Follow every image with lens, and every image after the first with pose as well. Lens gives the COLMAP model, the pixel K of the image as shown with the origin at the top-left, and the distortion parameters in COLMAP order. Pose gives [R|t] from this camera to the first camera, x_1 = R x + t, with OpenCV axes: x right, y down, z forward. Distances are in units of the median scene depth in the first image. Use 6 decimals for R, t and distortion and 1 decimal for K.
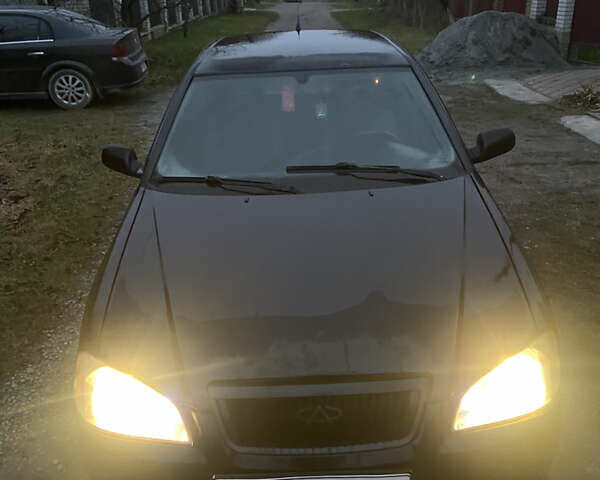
lens RADIAL K [[596.1, 0, 300.0], [0, 596.1, 240.0], [0, 0, 1]] dist [0.091243, -0.096270]
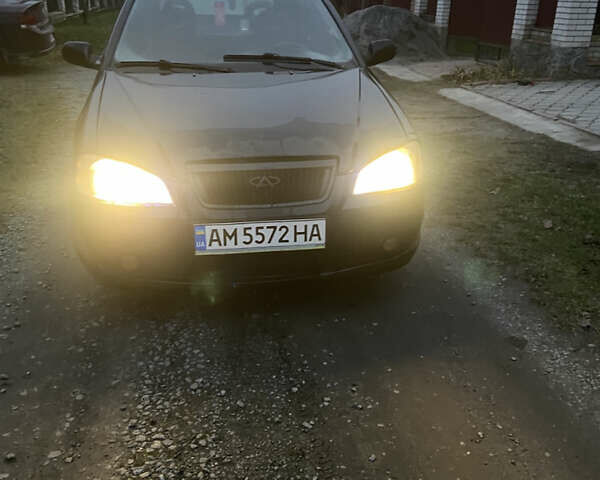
lens RADIAL K [[596.1, 0, 300.0], [0, 596.1, 240.0], [0, 0, 1]] dist [0.091243, -0.096270]
pose [[0.986495, -0.015476, 0.163056, -0.020854], [0.017588, 0.999779, -0.011514, 0.077537], [-0.162842, 0.014226, 0.986550, -0.075585]]
